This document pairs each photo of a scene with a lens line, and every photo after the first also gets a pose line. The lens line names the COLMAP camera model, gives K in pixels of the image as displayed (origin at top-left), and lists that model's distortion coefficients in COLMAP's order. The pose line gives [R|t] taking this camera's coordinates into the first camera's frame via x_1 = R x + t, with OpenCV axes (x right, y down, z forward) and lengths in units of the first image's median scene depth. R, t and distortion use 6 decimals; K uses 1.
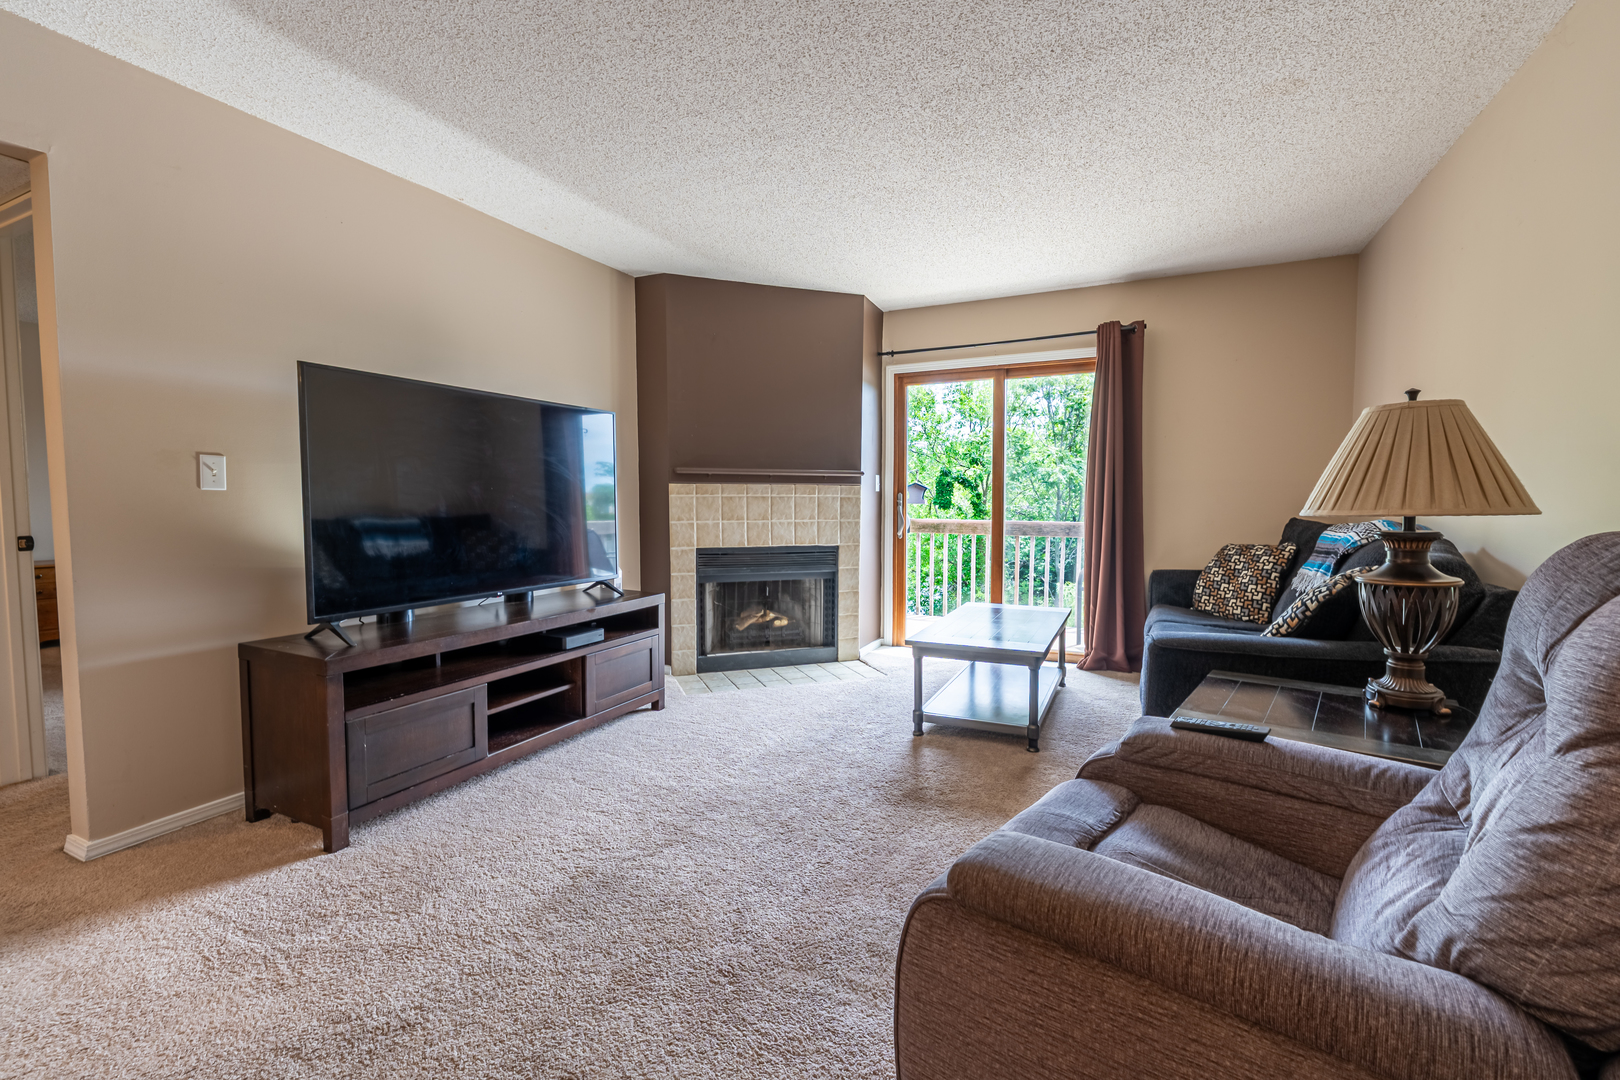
lens RADIAL K [[698.1, 0, 800.7], [0, 698.1, 536.4], [0, 0, 1]] dist [-0.011300, 0.001095]
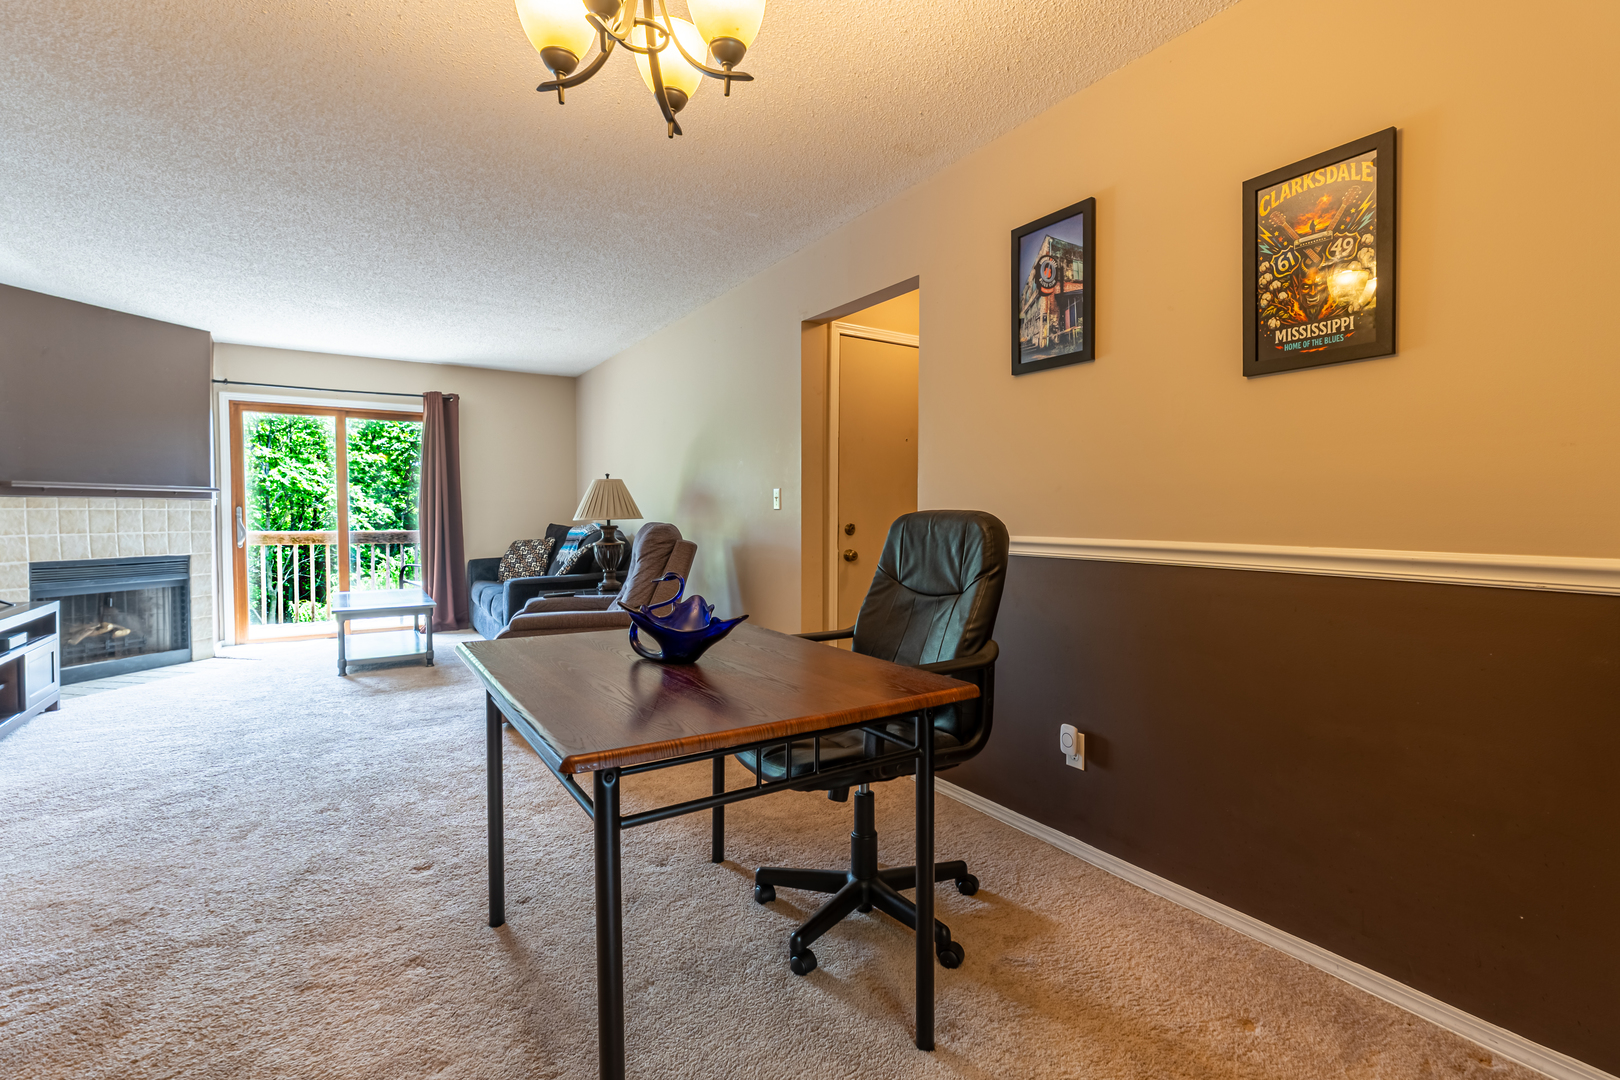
lens RADIAL K [[762.7, 0, 875.9], [0, 762.7, 540.2], [0, 0, 1]] dist [-0.010428, 0.001206]
pose [[0.478879, -0.031926, 0.877300, -0.515721], [0.043175, 0.998986, 0.012787, 0.023382], [-0.876819, 0.031754, 0.479772, -0.561571]]
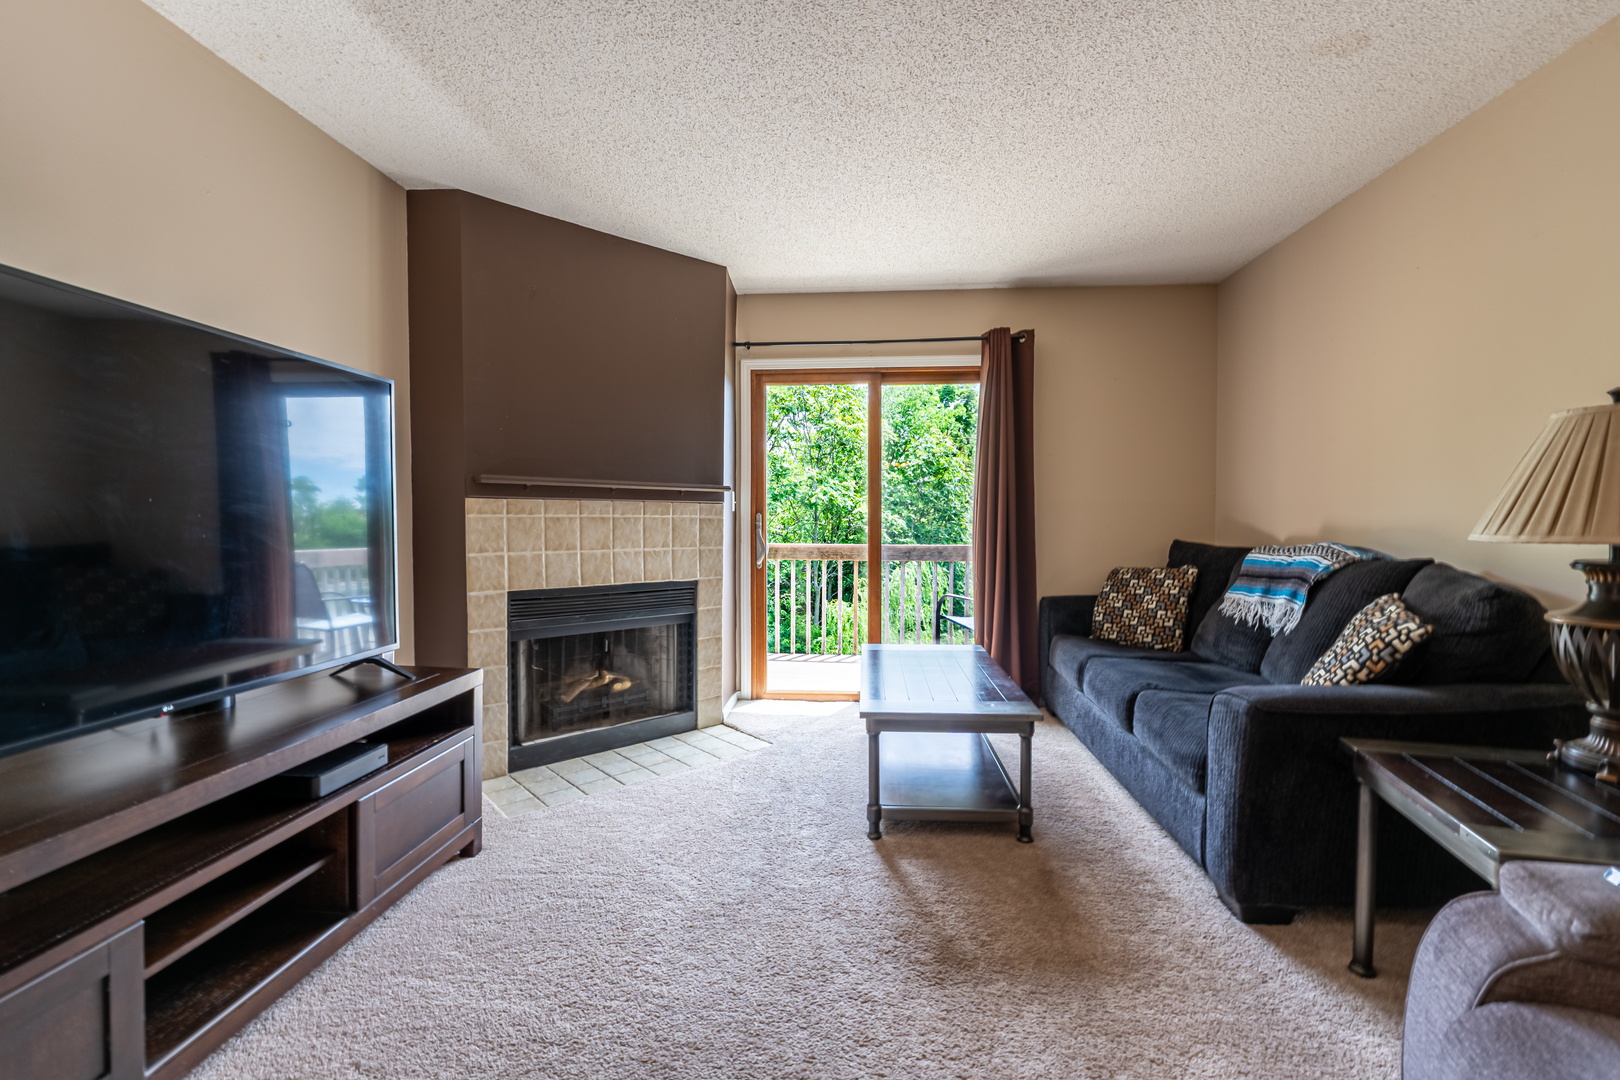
lens RADIAL K [[698.1, 0, 814.4], [0, 698.1, 534.5], [0, 0, 1]] dist [-0.011300, 0.001095]
pose [[0.926527, -0.007516, 0.376154, -0.128886], [0.019858, 0.999384, -0.028945, -0.014005], [-0.375705, 0.034288, 0.926105, 0.247505]]
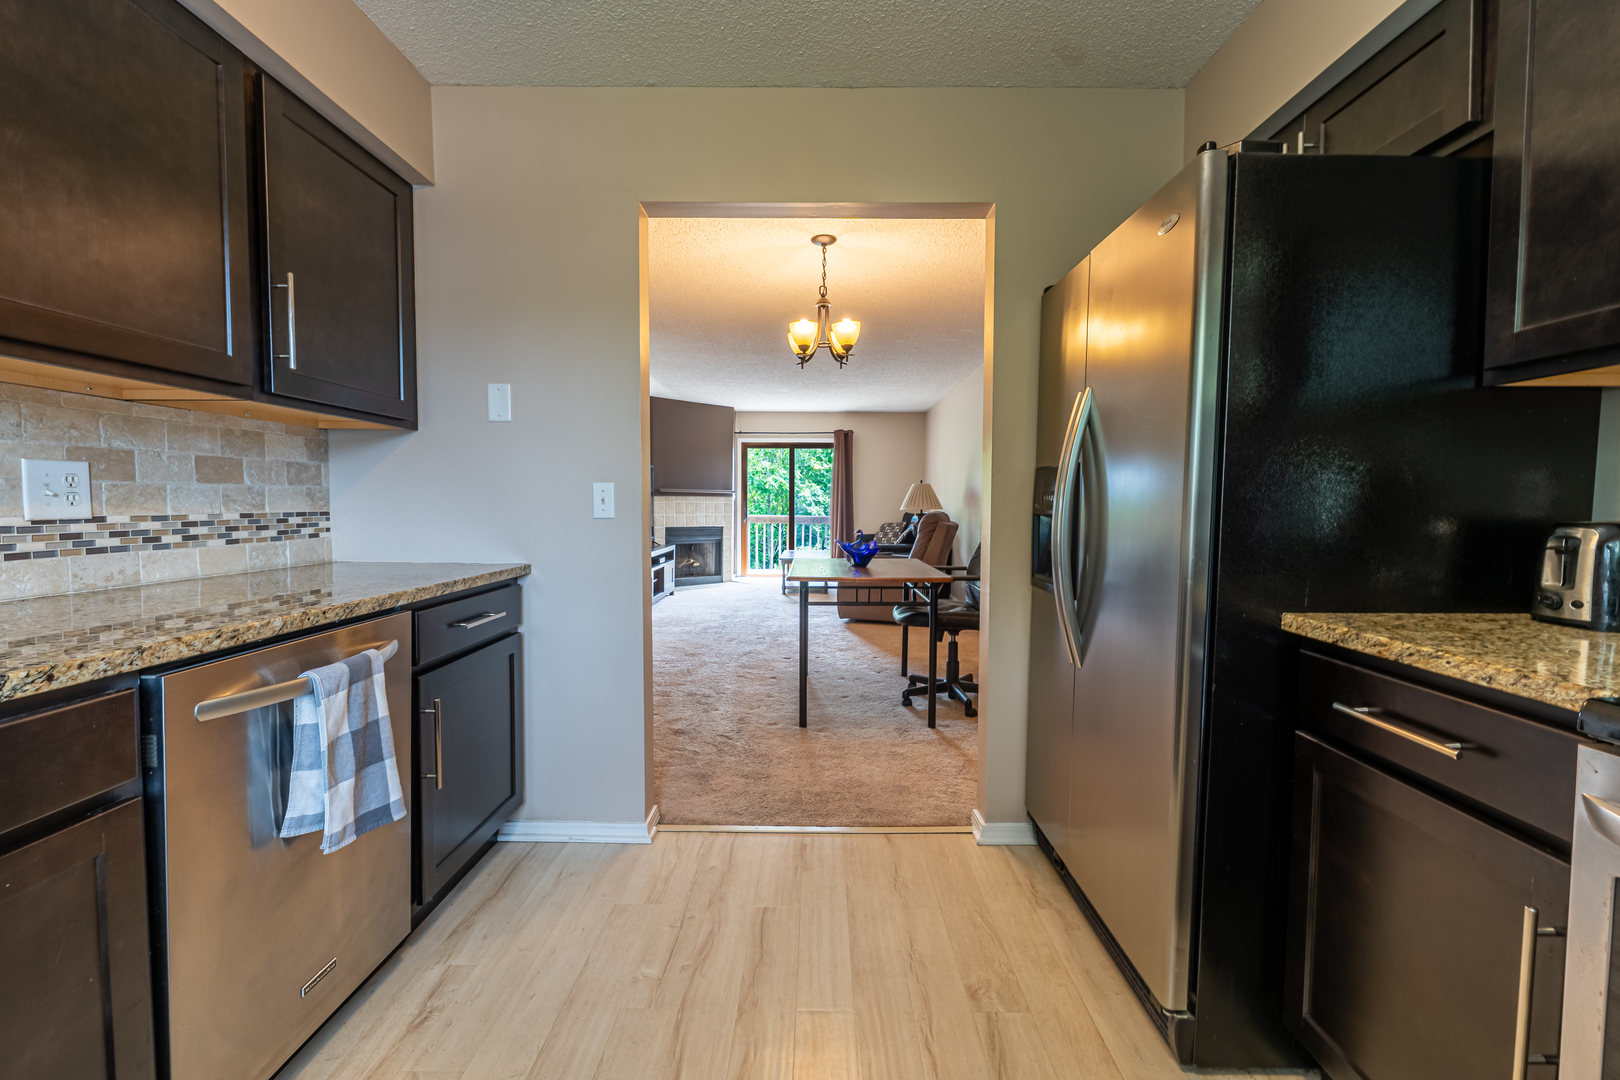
lens RADIAL K [[698.1, 0, 802.7], [0, 698.1, 546.6], [0, 0, 1]] dist [-0.011300, 0.001095]
pose [[0.906777, -0.020987, 0.421088, -0.665170], [0.015883, 0.999752, 0.015627, 0.049551], [-0.421312, -0.007482, 0.906885, -1.079575]]
